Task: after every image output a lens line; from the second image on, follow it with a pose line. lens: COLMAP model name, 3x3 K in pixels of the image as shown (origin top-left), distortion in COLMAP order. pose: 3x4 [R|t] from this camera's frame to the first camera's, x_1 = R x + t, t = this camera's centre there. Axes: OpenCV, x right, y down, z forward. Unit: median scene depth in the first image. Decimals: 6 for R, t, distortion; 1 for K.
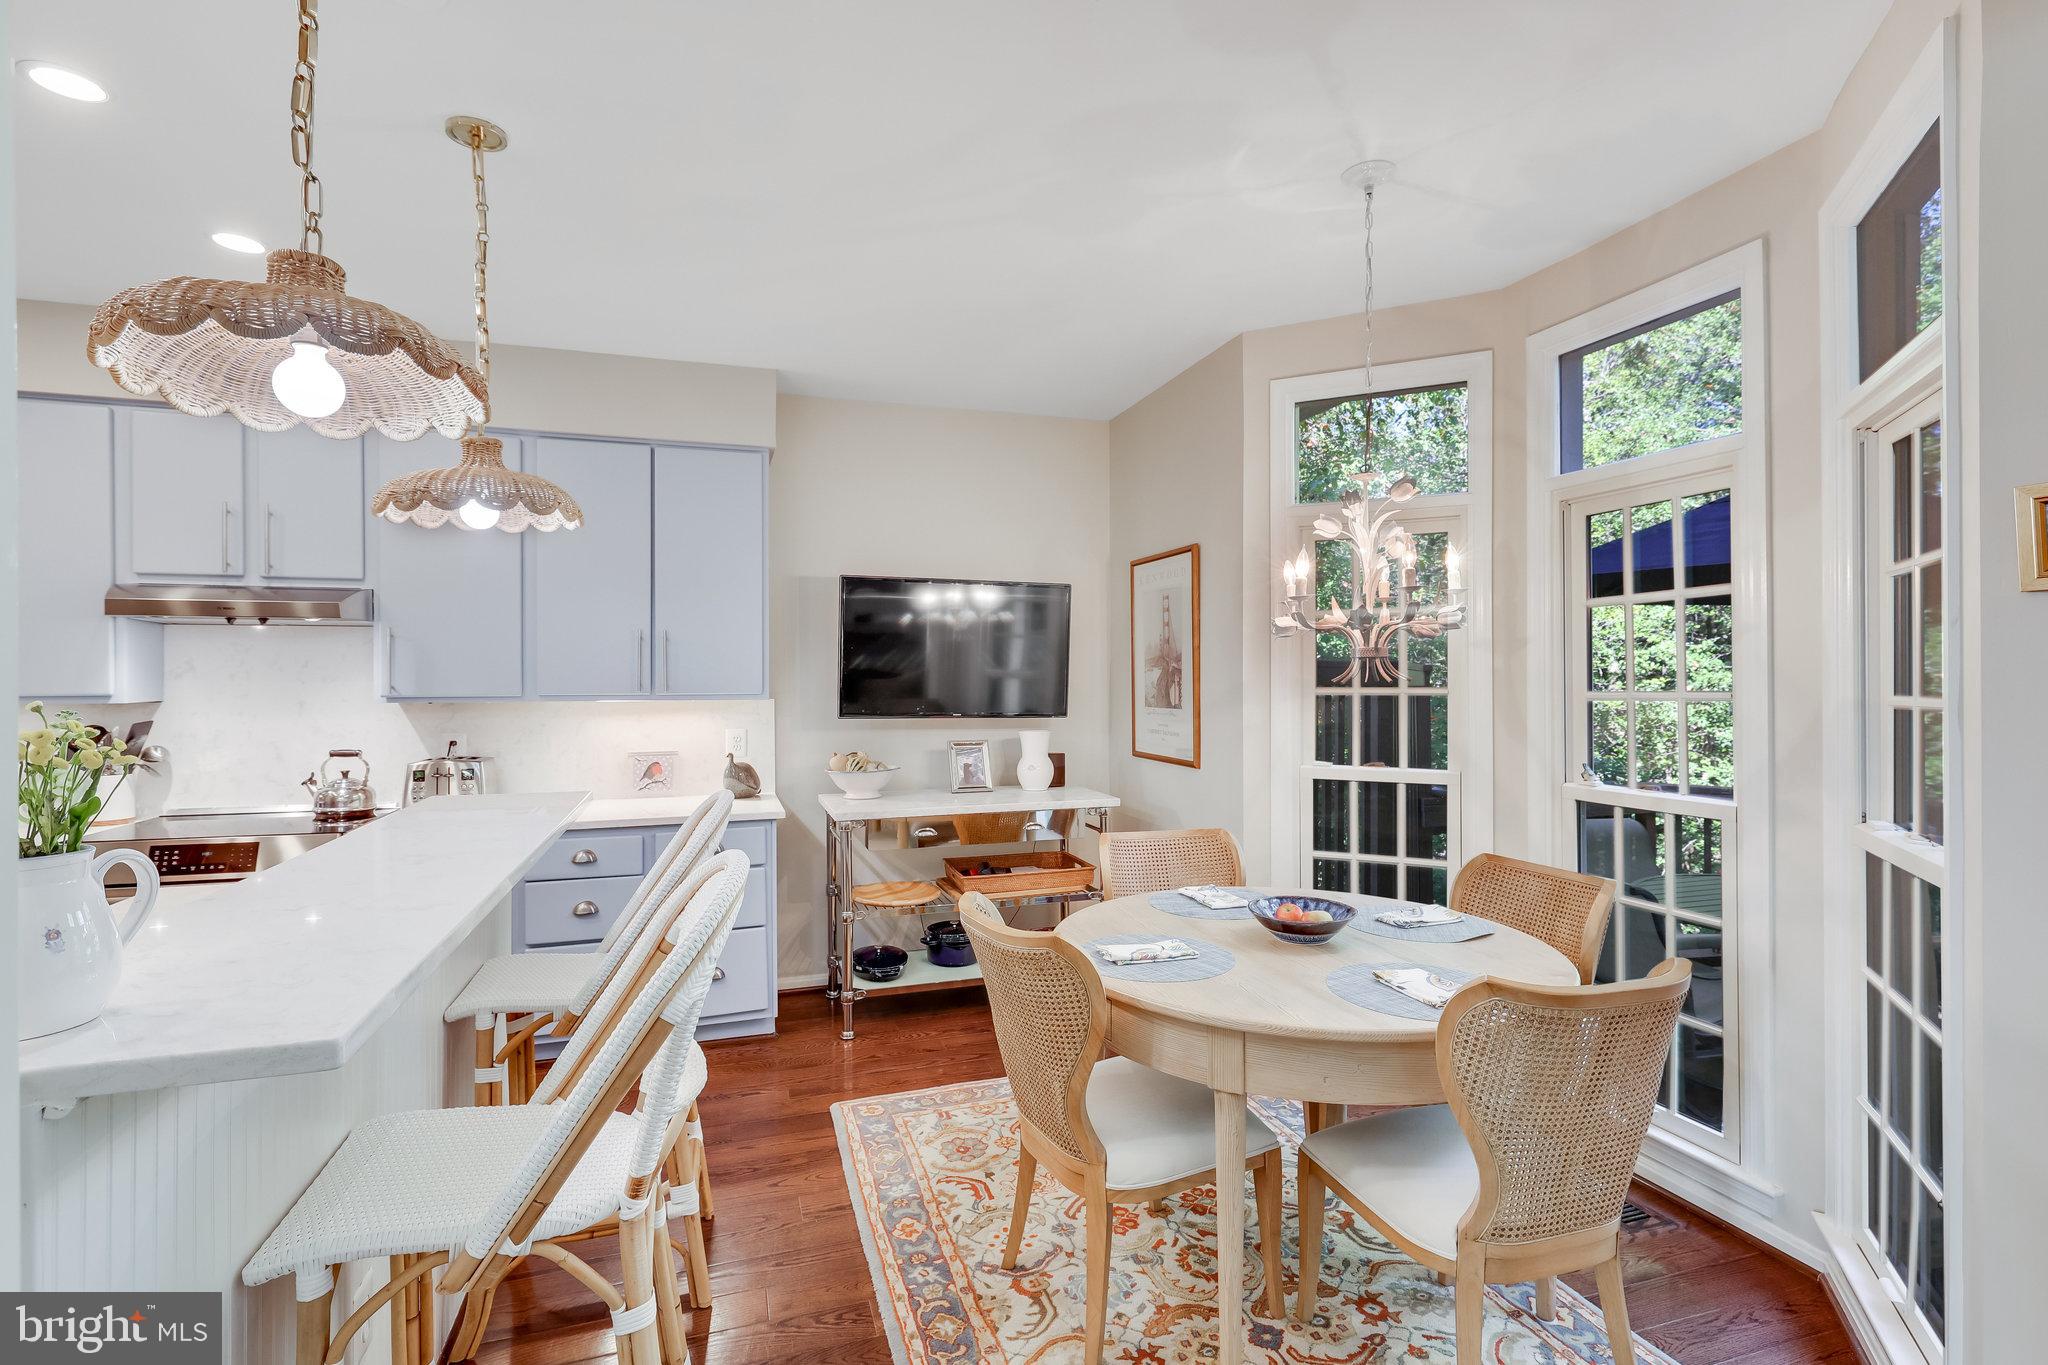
lens RADIAL K [[929.1, 0, 1009.1], [0, 929.1, 674.2], [0, 0, 1]] dist [0.000744, -0.000006]
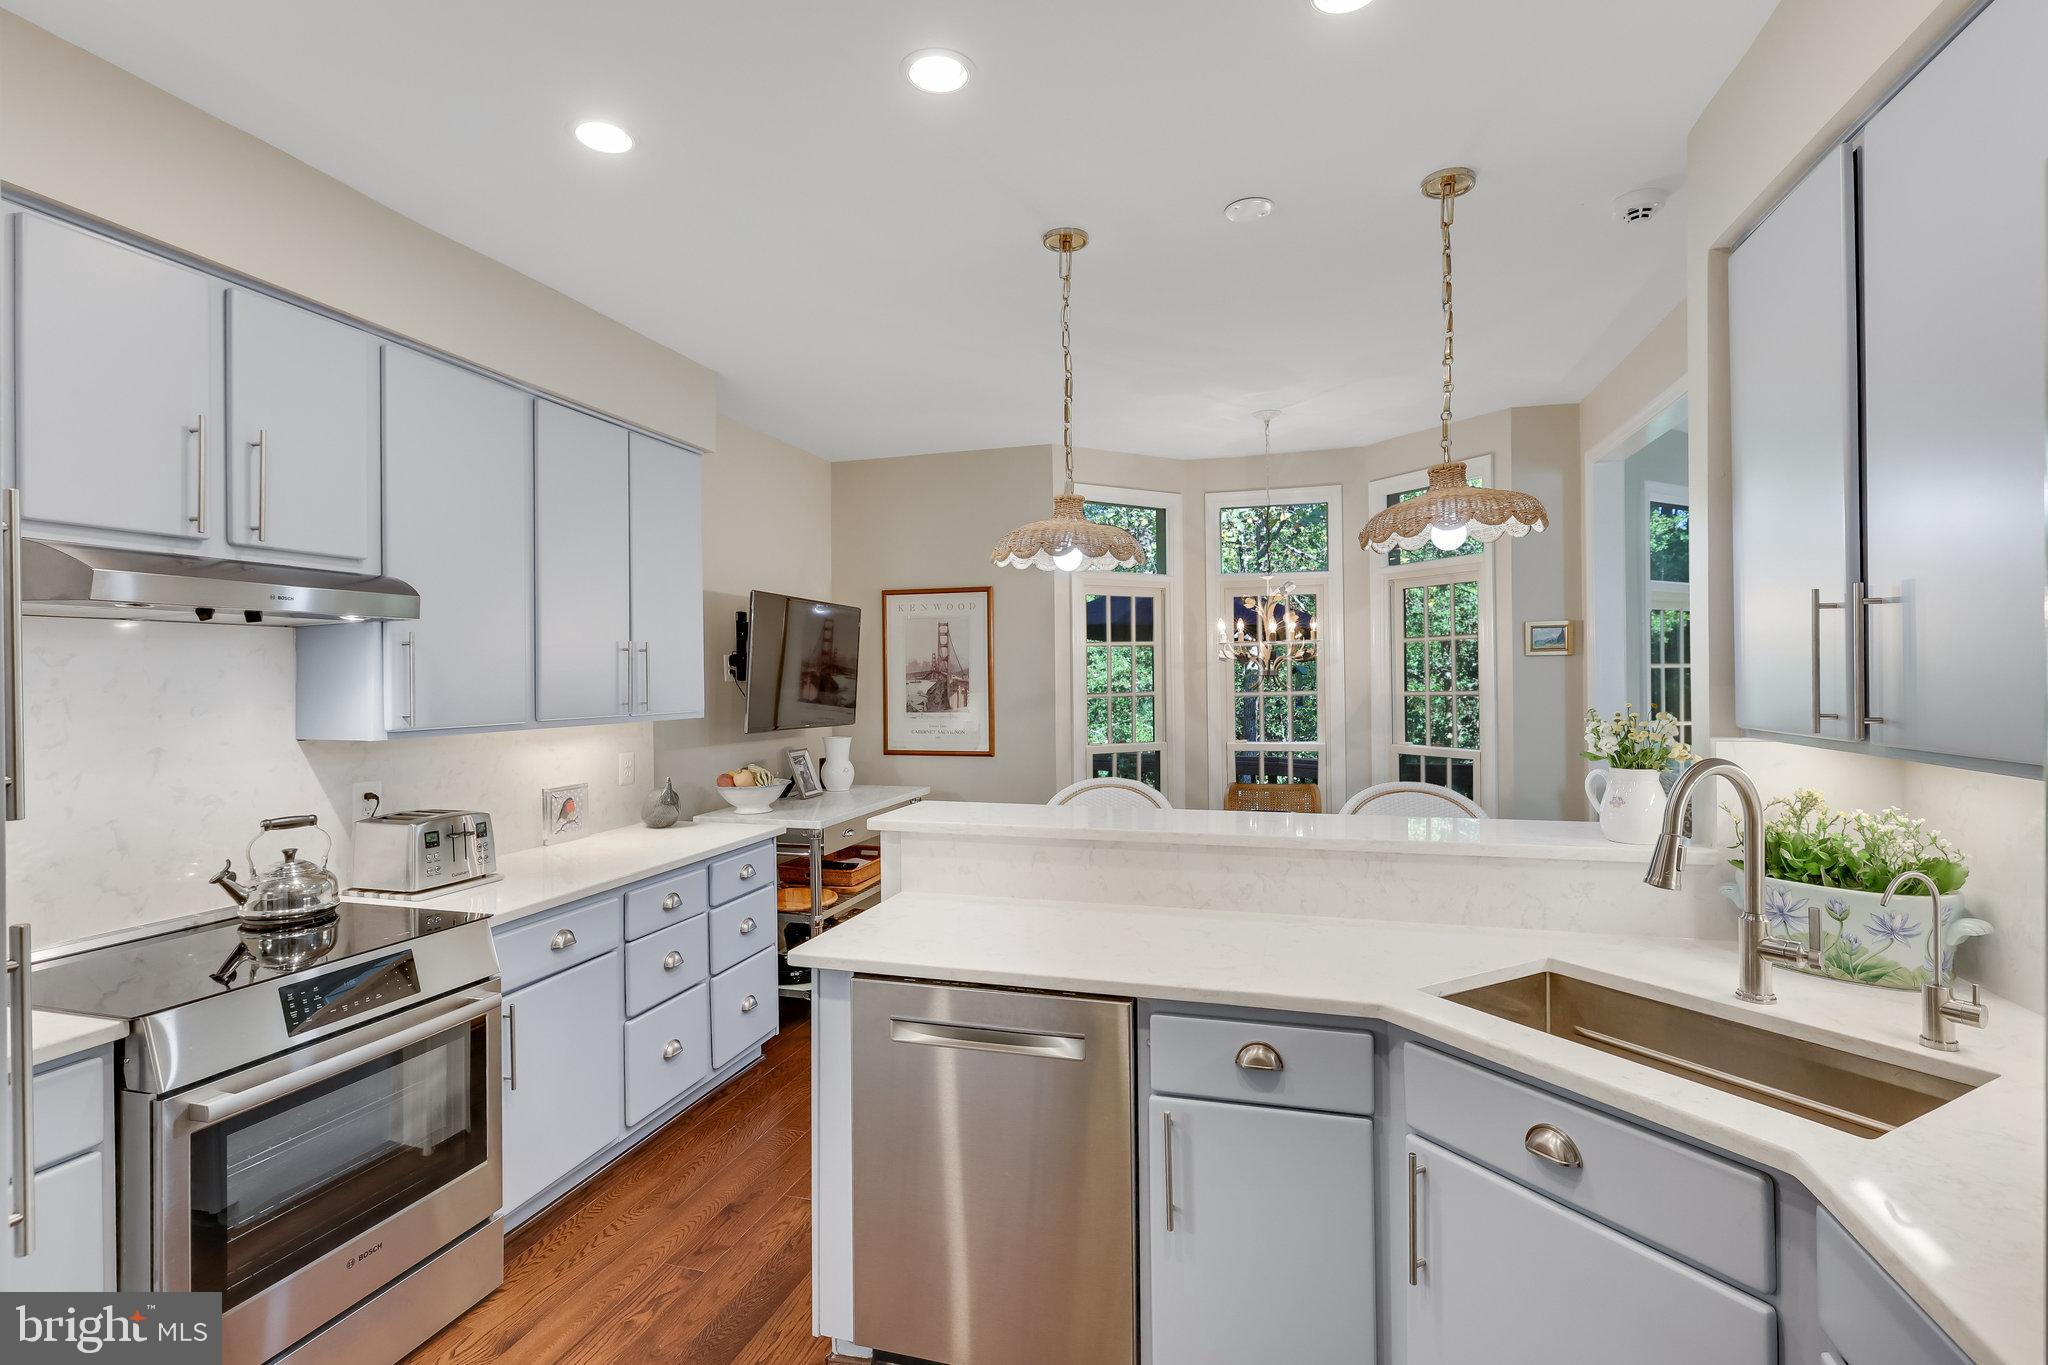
lens RADIAL K [[929.1, 0, 1009.1], [0, 929.1, 674.2], [0, 0, 1]] dist [0.000744, -0.000006]
pose [[0.587928, -0.000873, 0.808913, -0.950296], [0.008080, 0.999956, -0.004794, -0.010671], [-0.808873, 0.009354, 0.587909, 0.220152]]
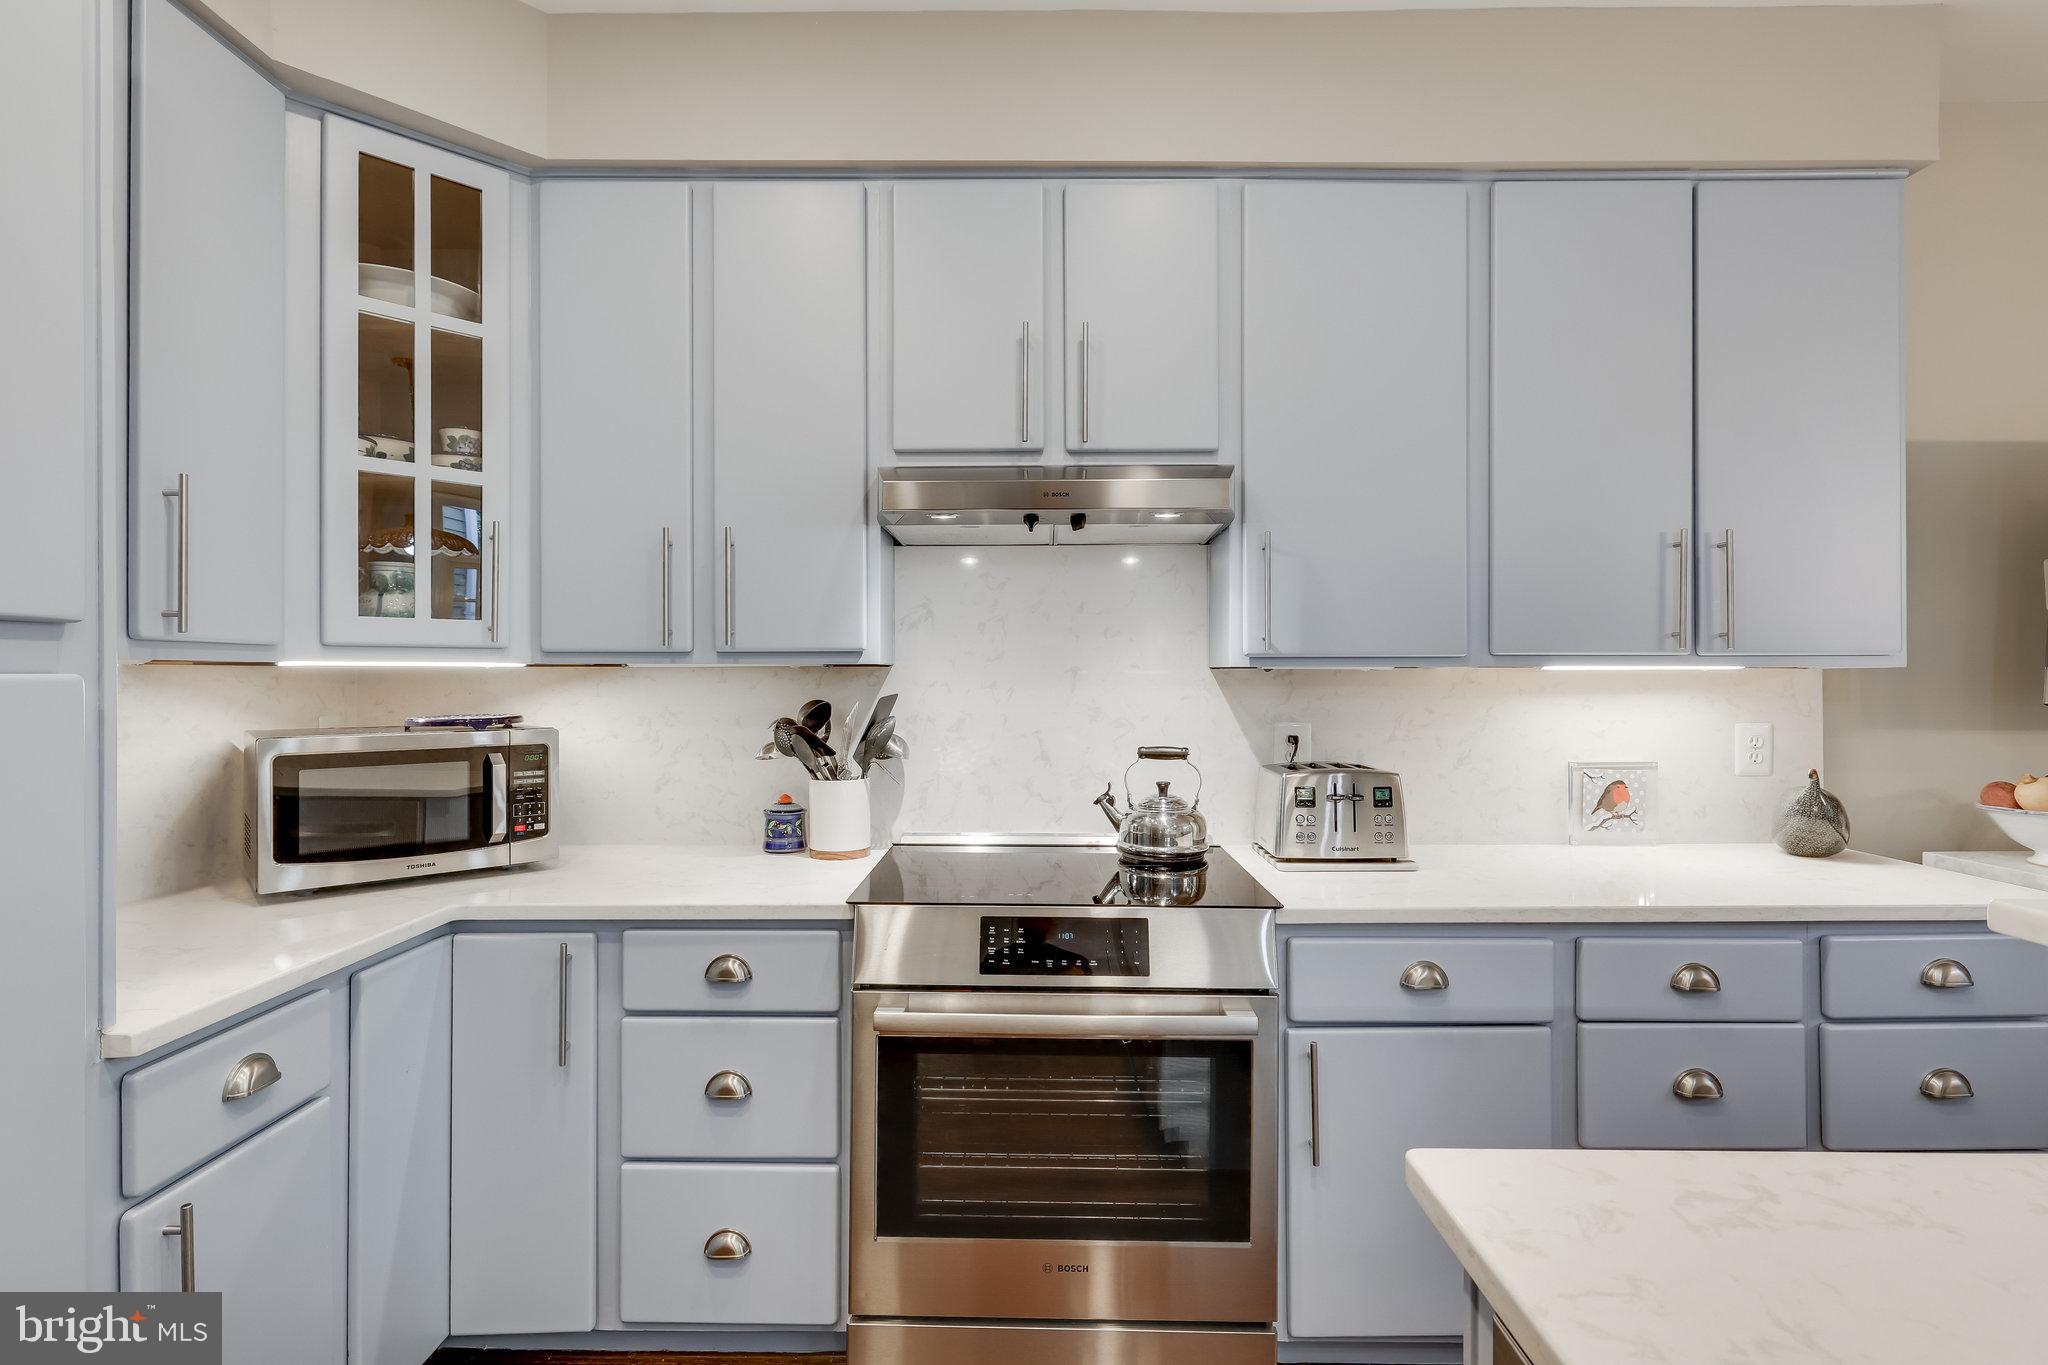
lens RADIAL K [[954.2, 0, 999.0], [0, 954.2, 668.3], [0, 0, 1]] dist [0.000025, -0.000210]
pose [[0.943170, -0.003879, -0.332288, -0.616310], [0.003260, 0.999992, -0.002419, 0.032438], [0.332295, 0.001198, 0.943175, 0.396703]]
